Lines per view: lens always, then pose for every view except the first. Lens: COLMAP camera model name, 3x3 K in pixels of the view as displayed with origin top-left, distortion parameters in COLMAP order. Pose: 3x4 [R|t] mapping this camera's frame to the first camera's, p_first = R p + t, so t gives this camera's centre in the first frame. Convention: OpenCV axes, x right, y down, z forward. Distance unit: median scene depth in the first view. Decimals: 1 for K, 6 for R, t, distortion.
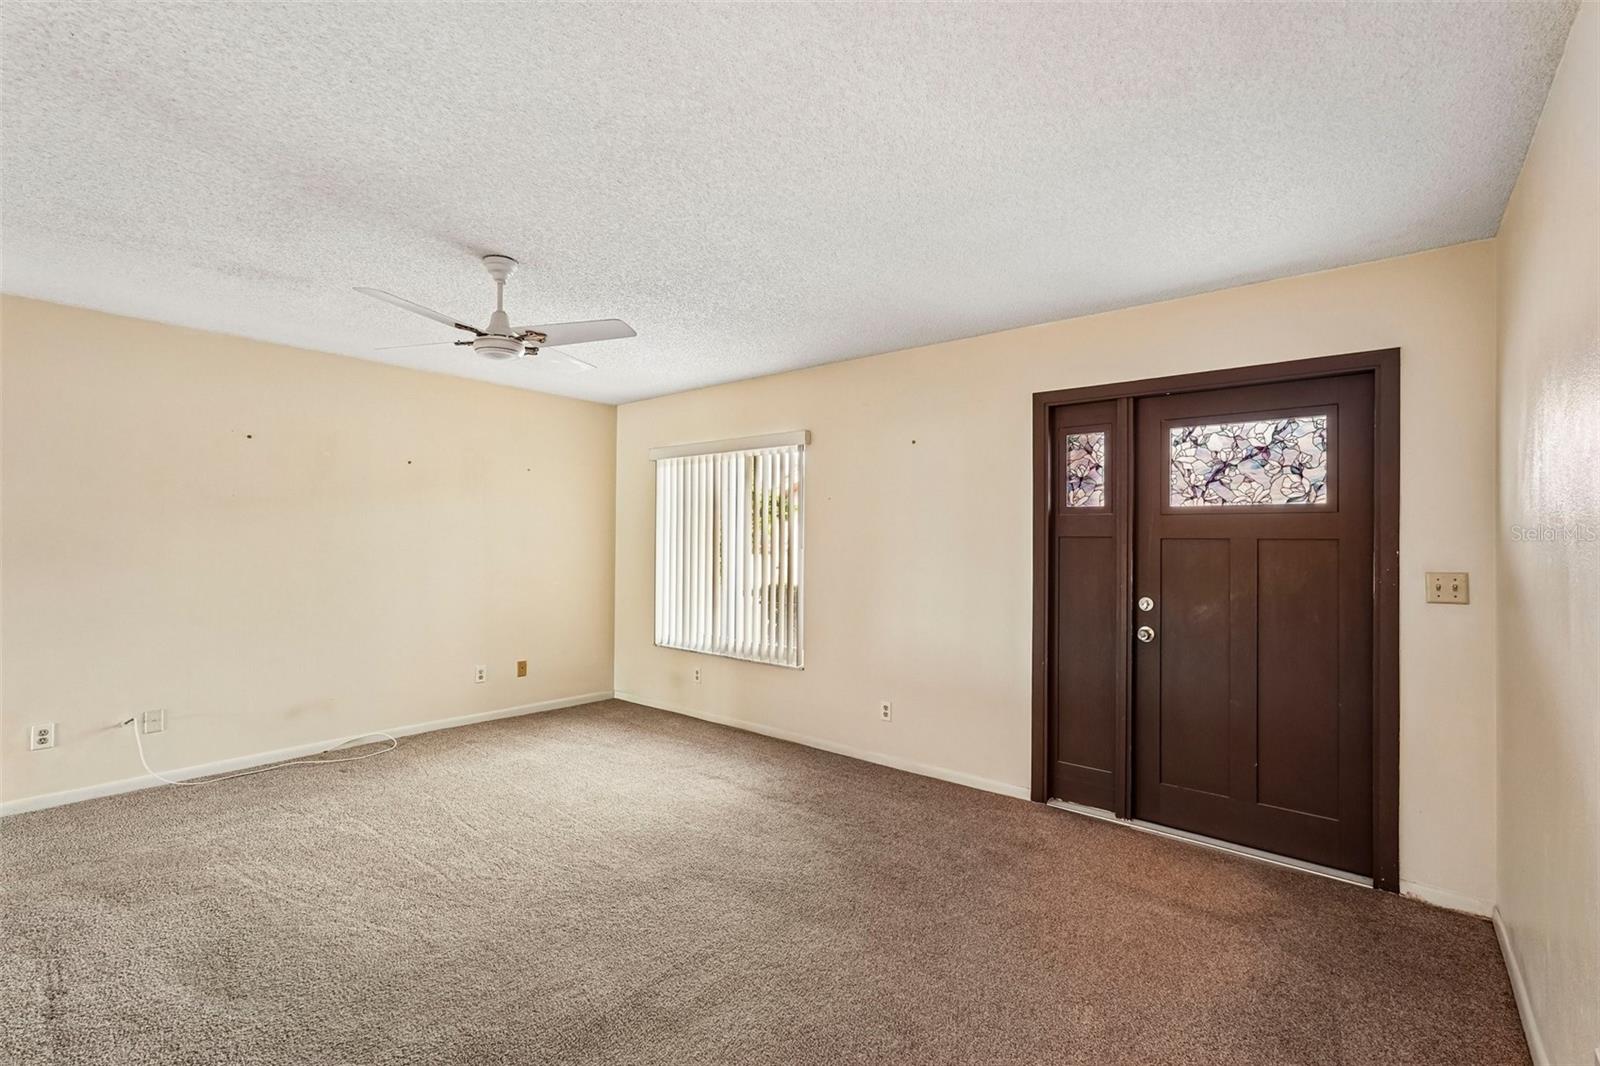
lens RADIAL K [[705.1, 0, 802.4], [0, 705.1, 539.5], [0, 0, 1]] dist [-0.011784, 0.001067]
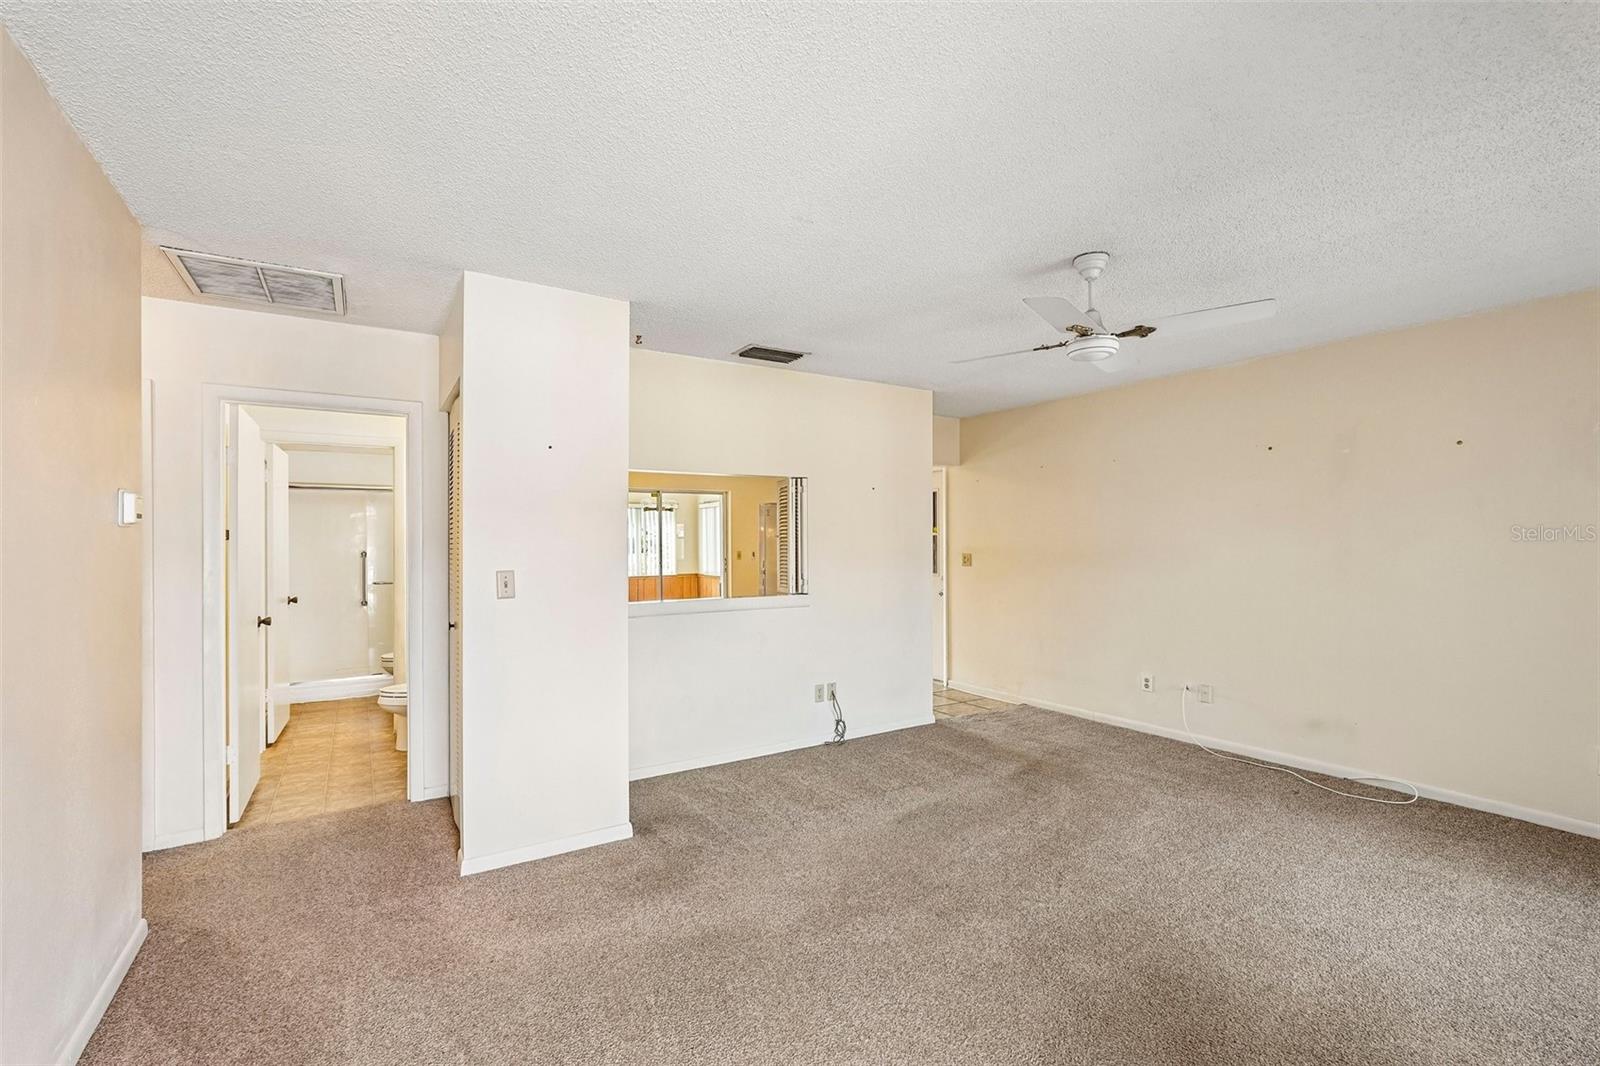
lens RADIAL K [[705.1, 0, 802.4], [0, 705.1, 539.5], [0, 0, 1]] dist [-0.011784, 0.001067]
pose [[-0.300538, -0.008098, -0.953736, 0.521688], [0.000002, 0.999964, -0.008491, -0.000685], [0.953770, -0.002554, -0.300527, 0.778113]]
